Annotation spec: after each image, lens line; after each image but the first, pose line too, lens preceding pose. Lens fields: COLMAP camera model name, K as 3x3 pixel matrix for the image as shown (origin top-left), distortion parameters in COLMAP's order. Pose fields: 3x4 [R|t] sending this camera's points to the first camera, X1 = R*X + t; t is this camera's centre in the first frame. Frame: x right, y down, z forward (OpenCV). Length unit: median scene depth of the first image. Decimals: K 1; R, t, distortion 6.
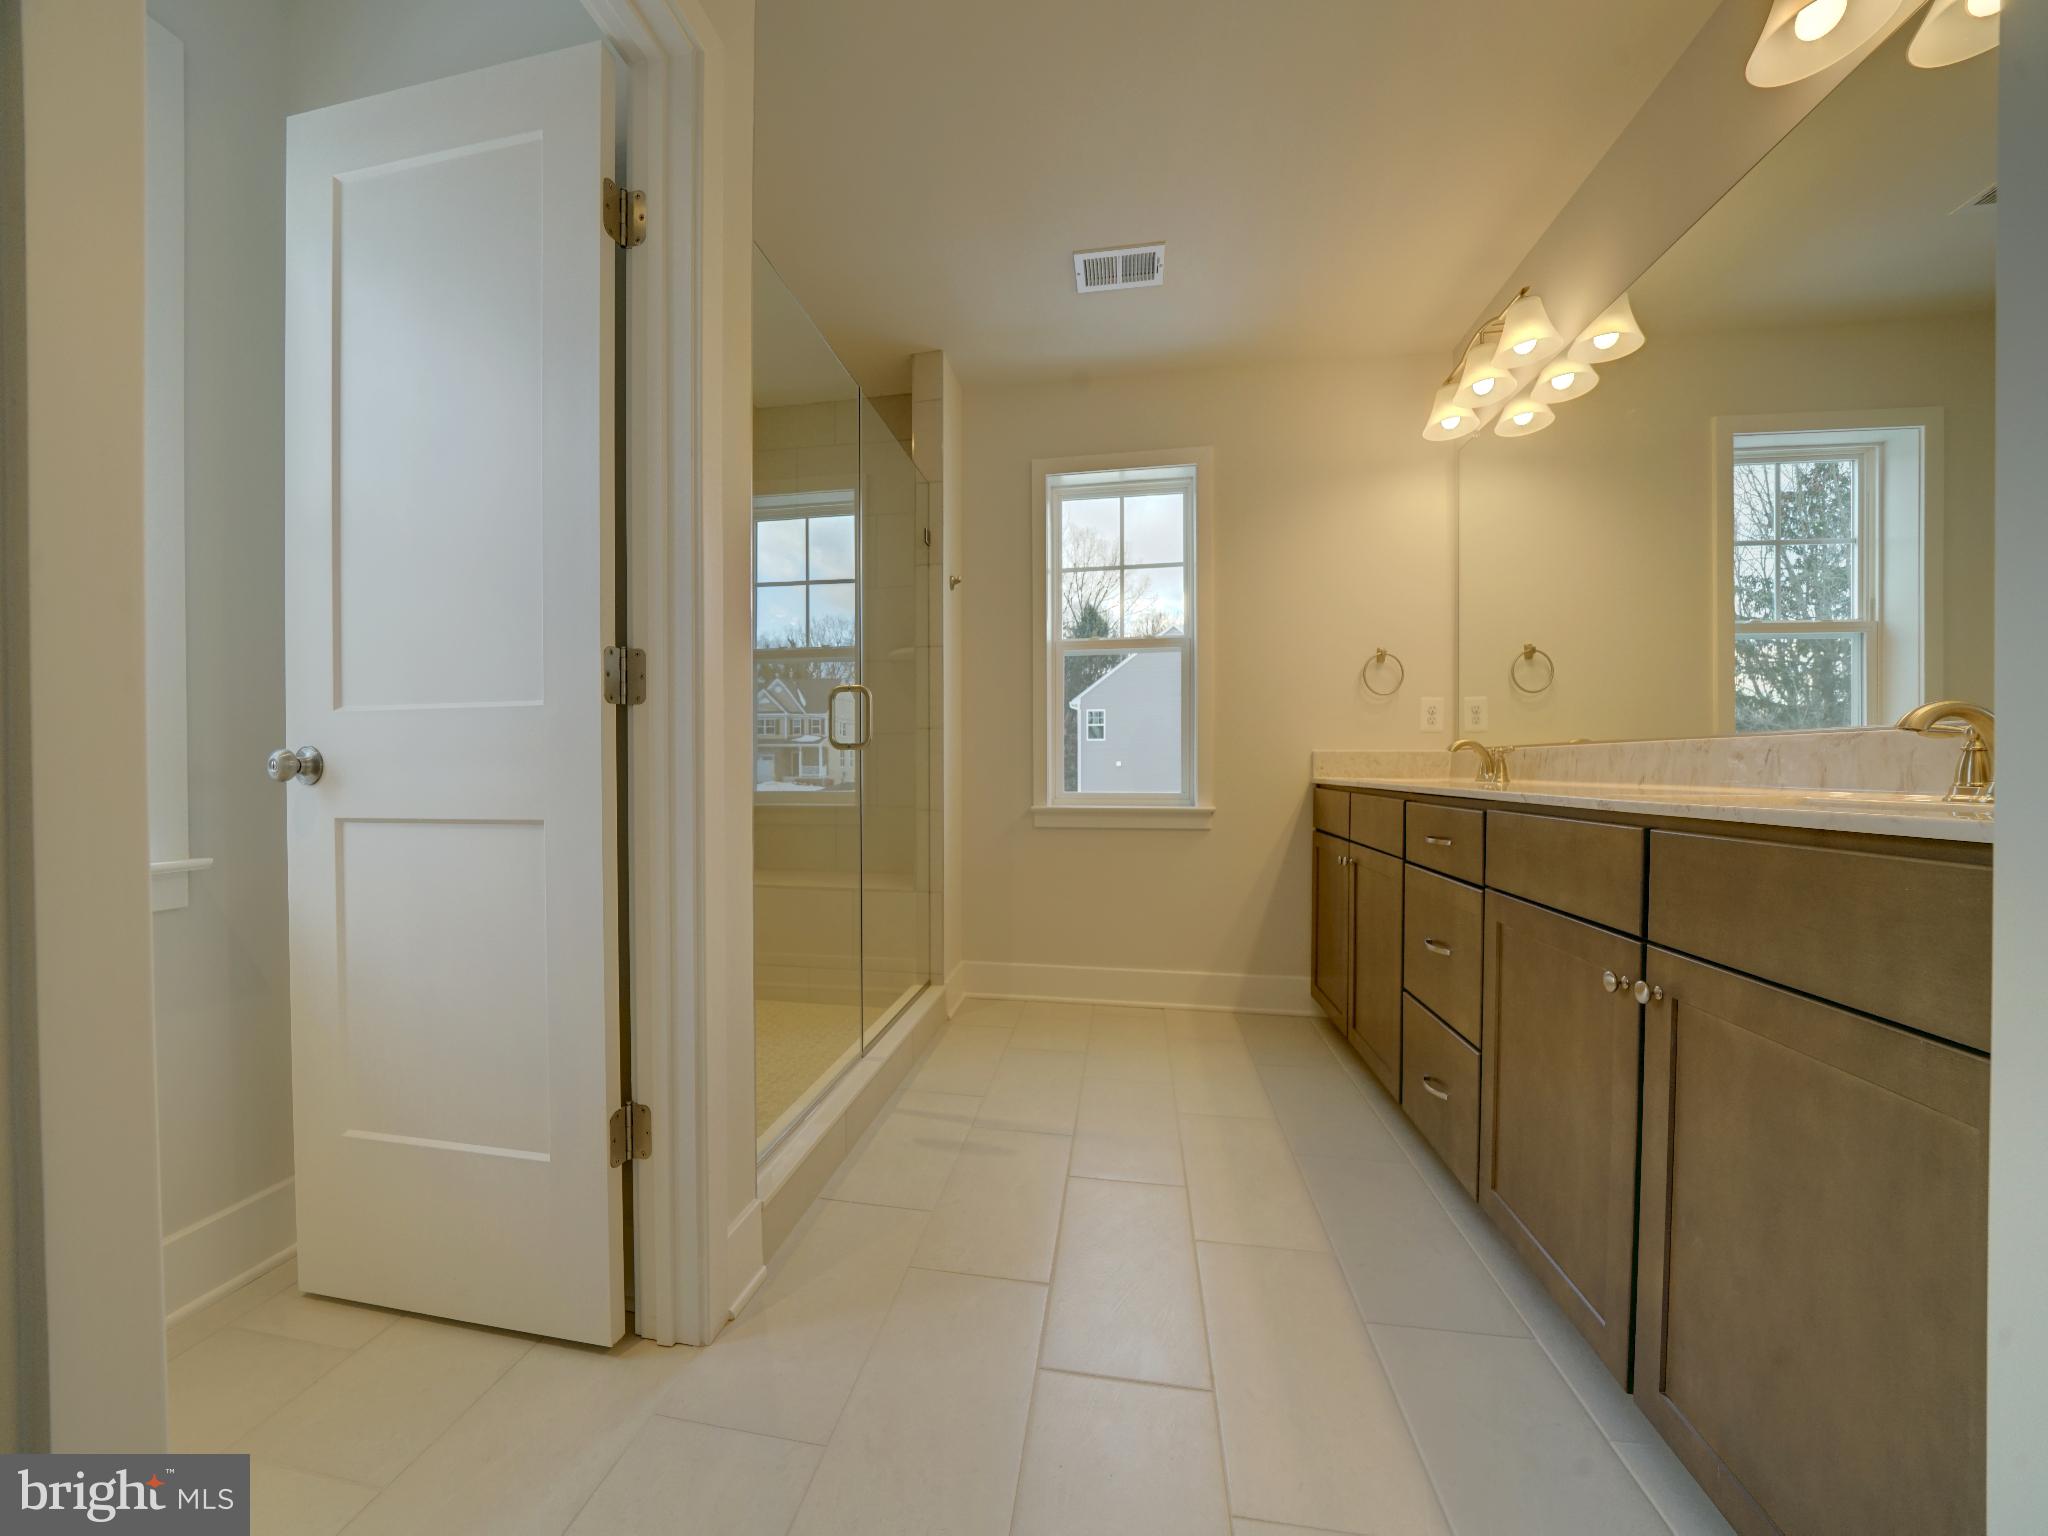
lens RADIAL K [[707.3, 0, 1015.2], [0, 707.3, 786.1], [0, 0, 1]] dist [-0.016285, -0.000006]
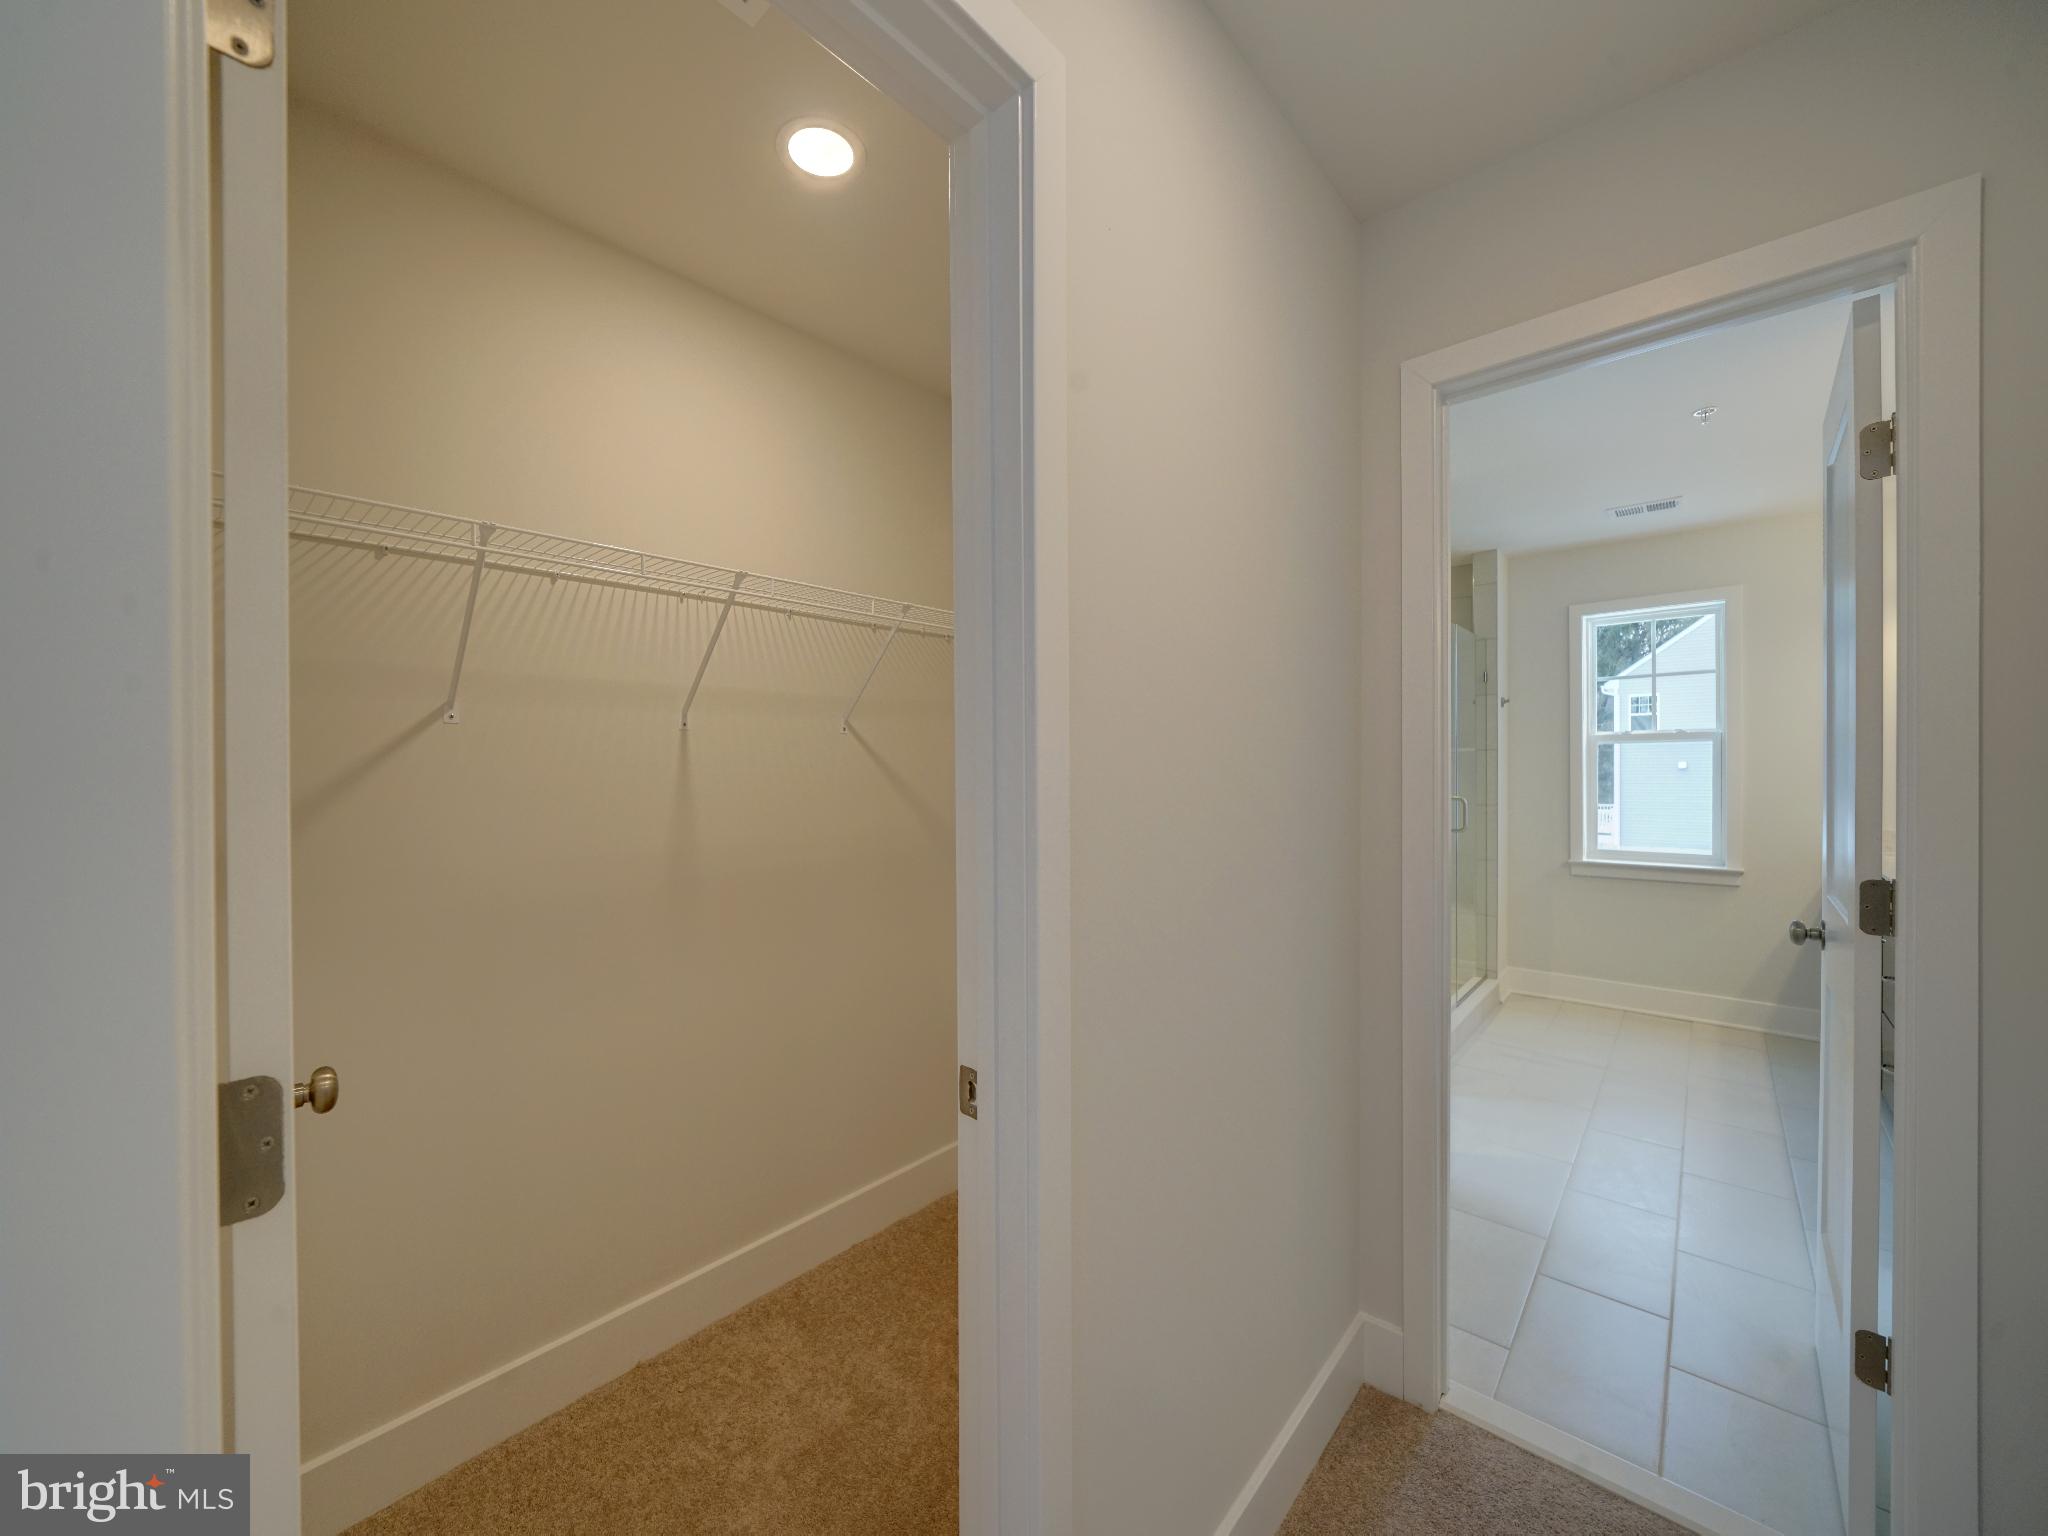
lens RADIAL K [[775.5, 0, 1018.6], [0, 775.5, 779.8], [0, 0, 1]] dist [-0.011252, -0.000110]
pose [[0.841427, 0.000714, -0.540371, -0.073770], [-0.003296, 0.999987, -0.003811, -0.128447], [0.540361, 0.004987, 0.841418, -0.917696]]
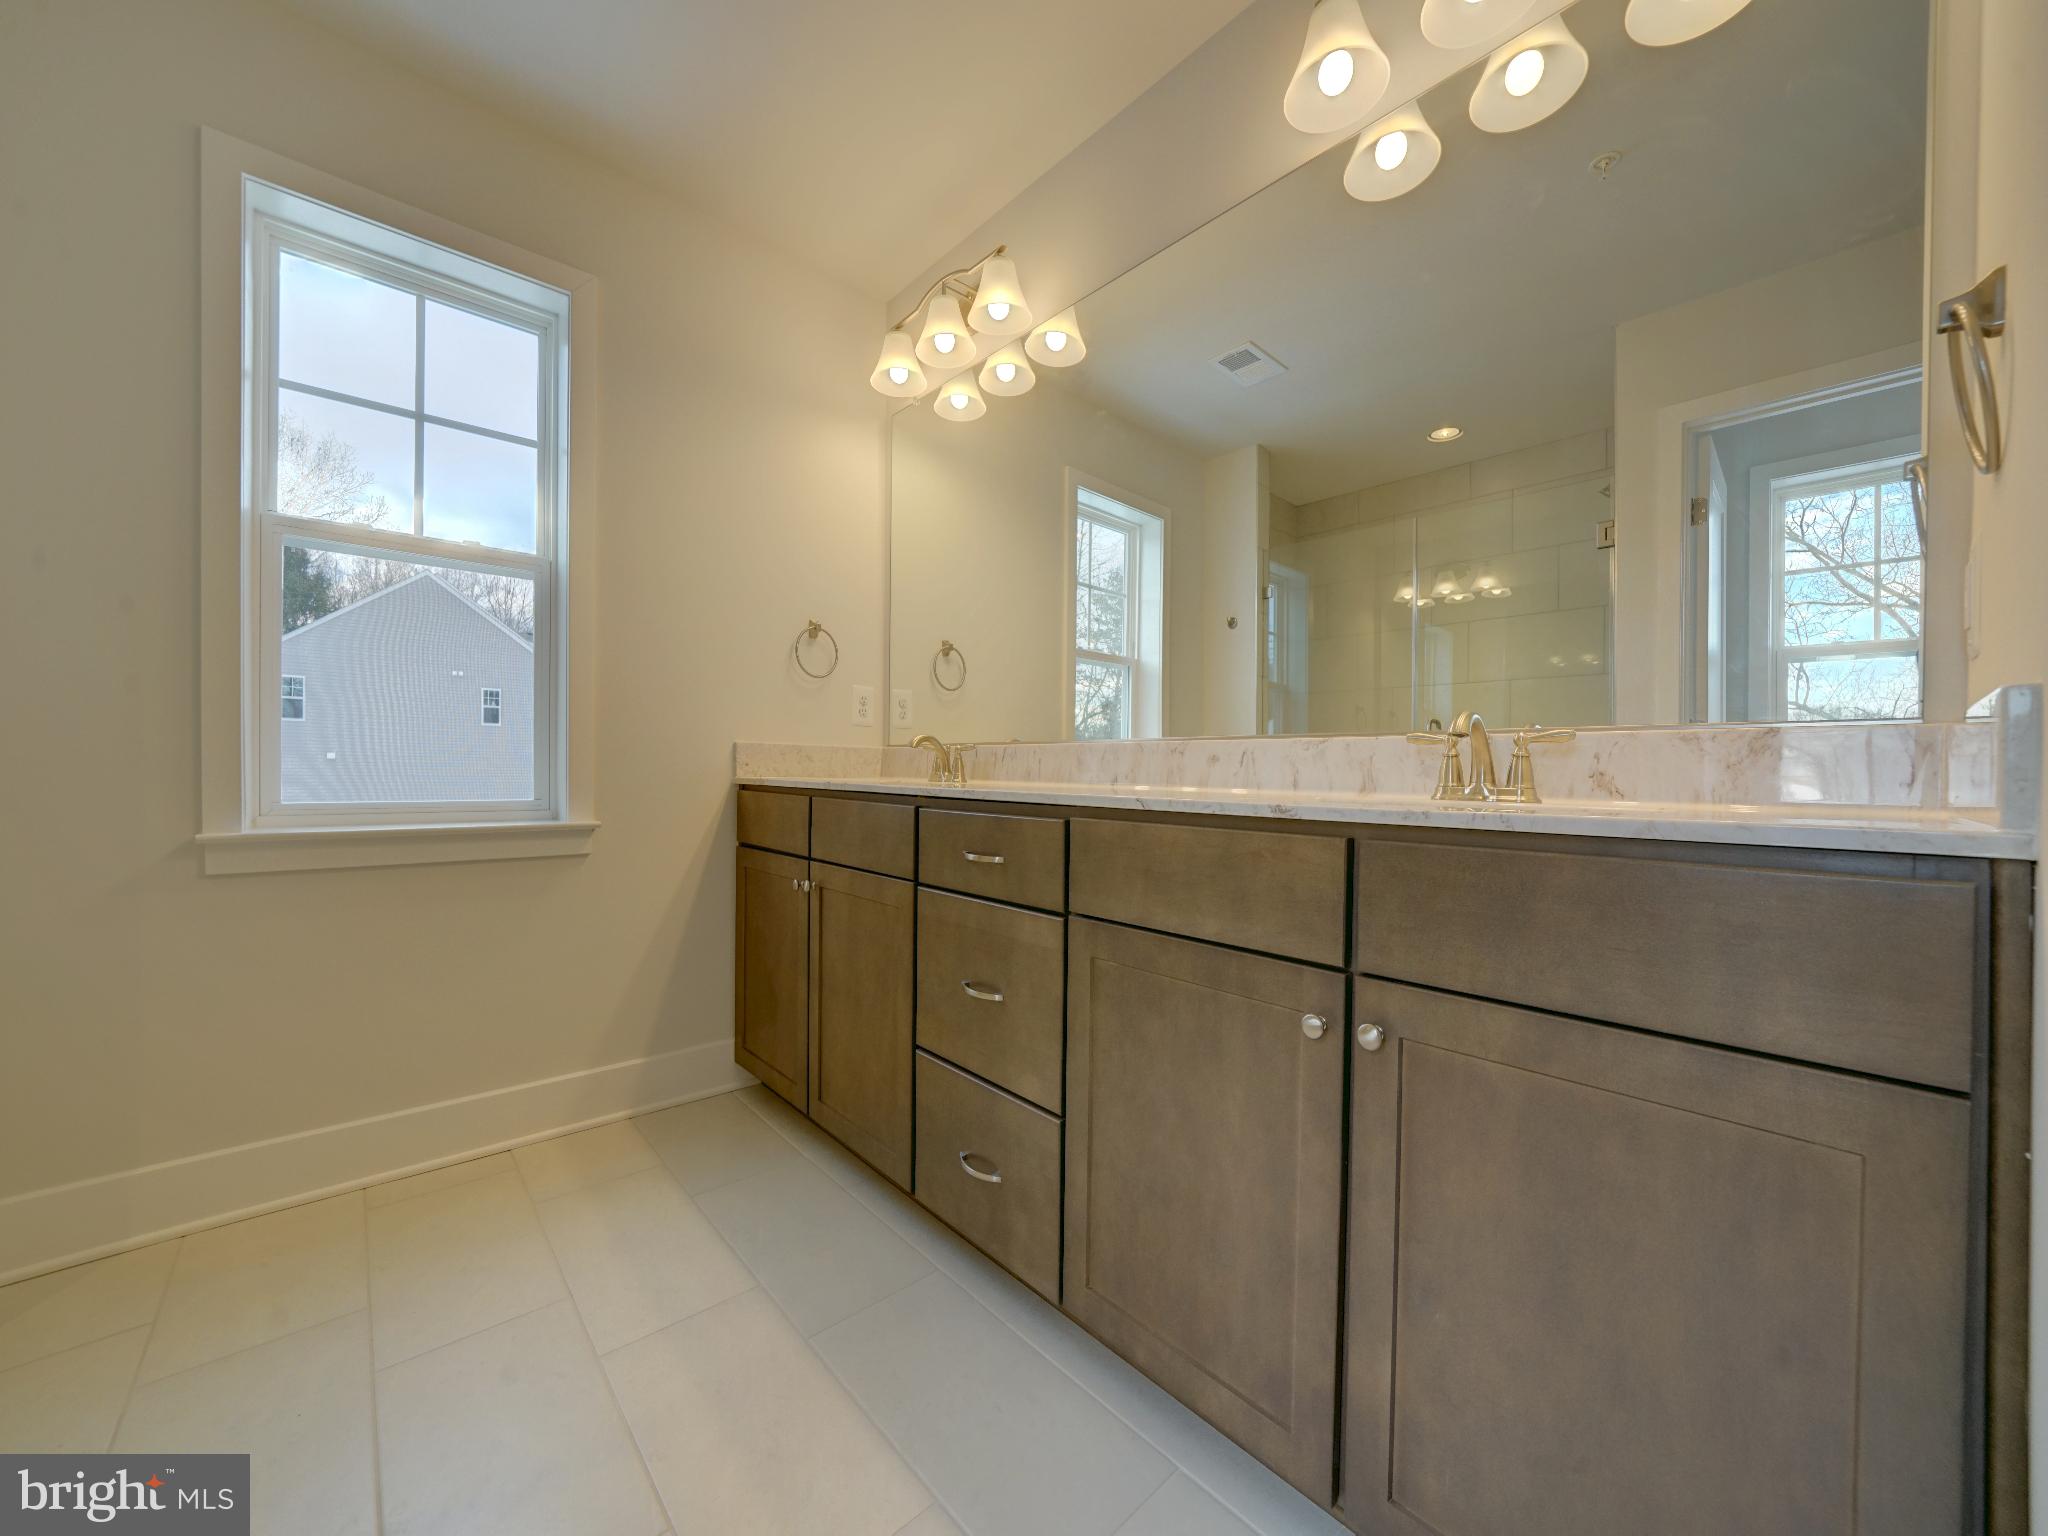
lens RADIAL K [[748.1, 0, 1009.0], [0, 748.1, 780.3], [0, 0, 1]] dist [-0.012715, 0.000283]
pose [[0.628177, -0.001134, 0.778069, -0.021513], [0.006002, 0.999976, -0.003388, -0.003655], [-0.778047, 0.006798, 0.628169, 0.271271]]
